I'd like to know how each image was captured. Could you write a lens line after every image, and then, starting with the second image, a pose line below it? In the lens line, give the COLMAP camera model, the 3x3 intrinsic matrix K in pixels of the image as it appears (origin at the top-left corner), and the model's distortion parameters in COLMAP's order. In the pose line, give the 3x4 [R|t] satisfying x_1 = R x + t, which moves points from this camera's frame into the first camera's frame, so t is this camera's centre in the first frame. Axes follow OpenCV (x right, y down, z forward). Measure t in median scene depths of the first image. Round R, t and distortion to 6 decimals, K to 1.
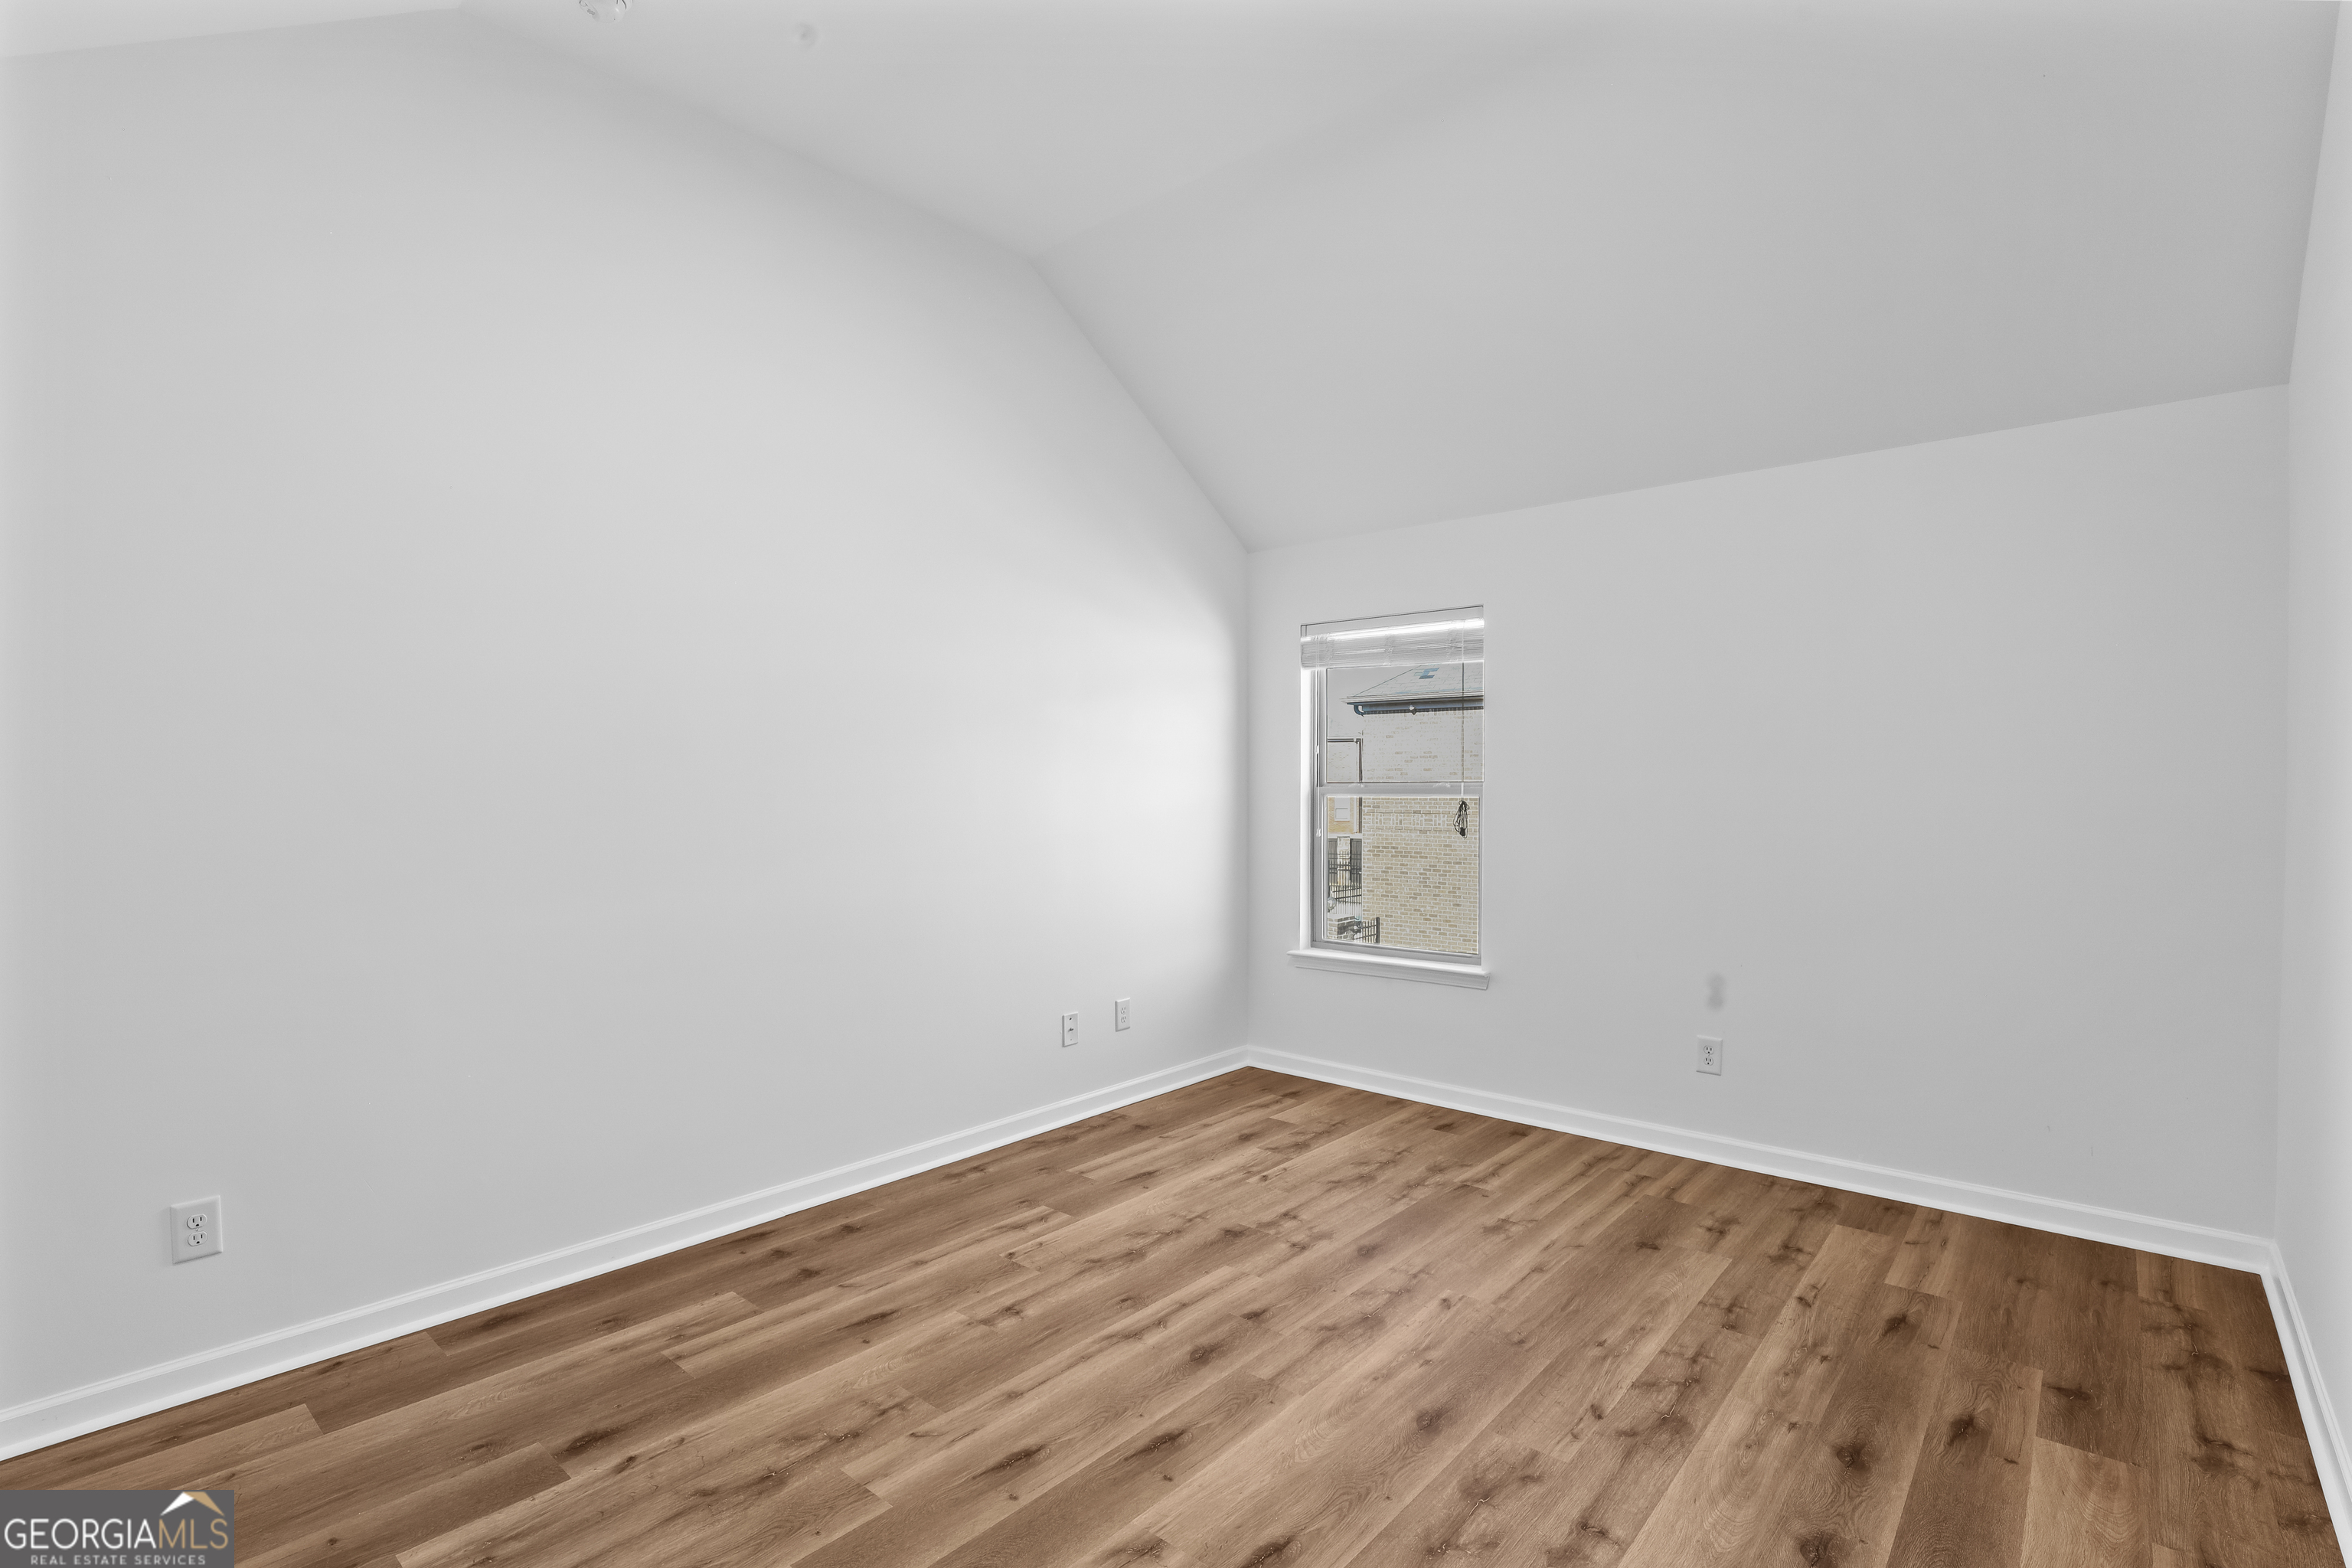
lens RADIAL K [[1061.2, 0, 1174.1], [0, 1061.2, 785.9], [0, 0, 1]] dist [-0.021578, 0.002655]
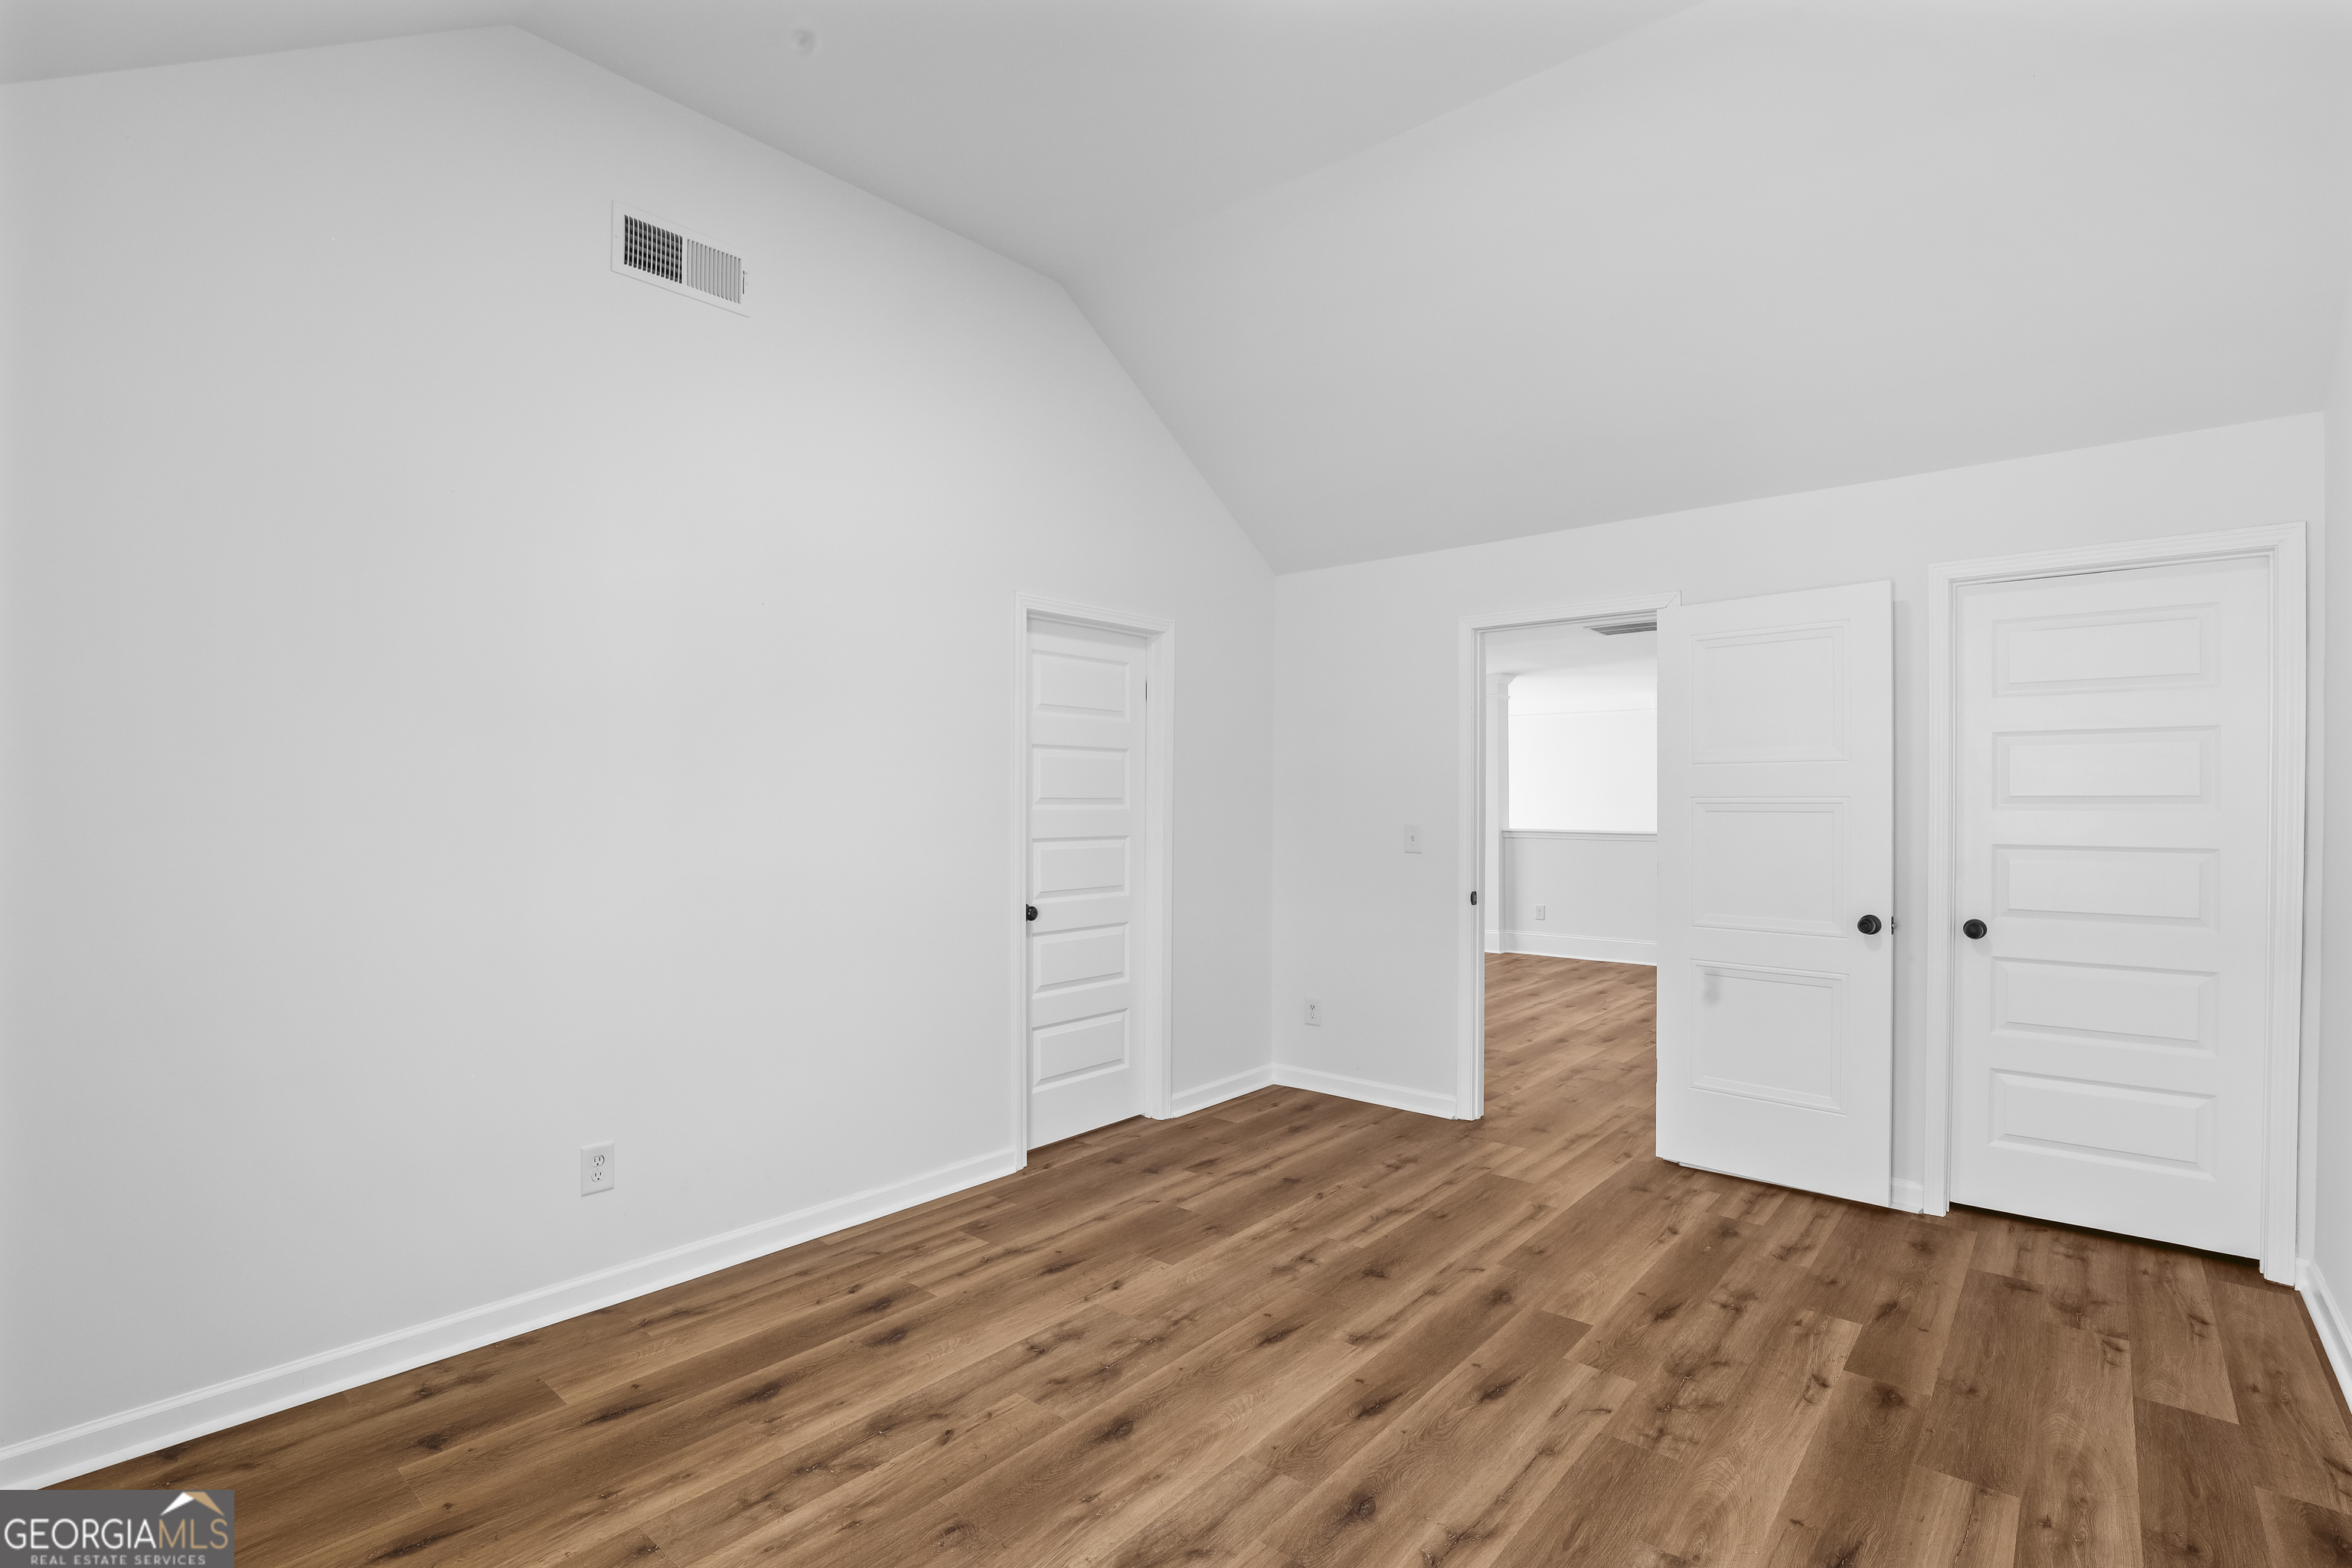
lens RADIAL K [[1061.2, 0, 1178.1], [0, 1061.2, 793.5], [0, 0, 1]] dist [-0.021578, 0.002655]
pose [[-0.999932, -0.001470, -0.011553, 0.198361], [-0.001434, 0.999994, -0.003144, -0.007882], [0.011558, -0.003127, -0.999928, 2.019408]]
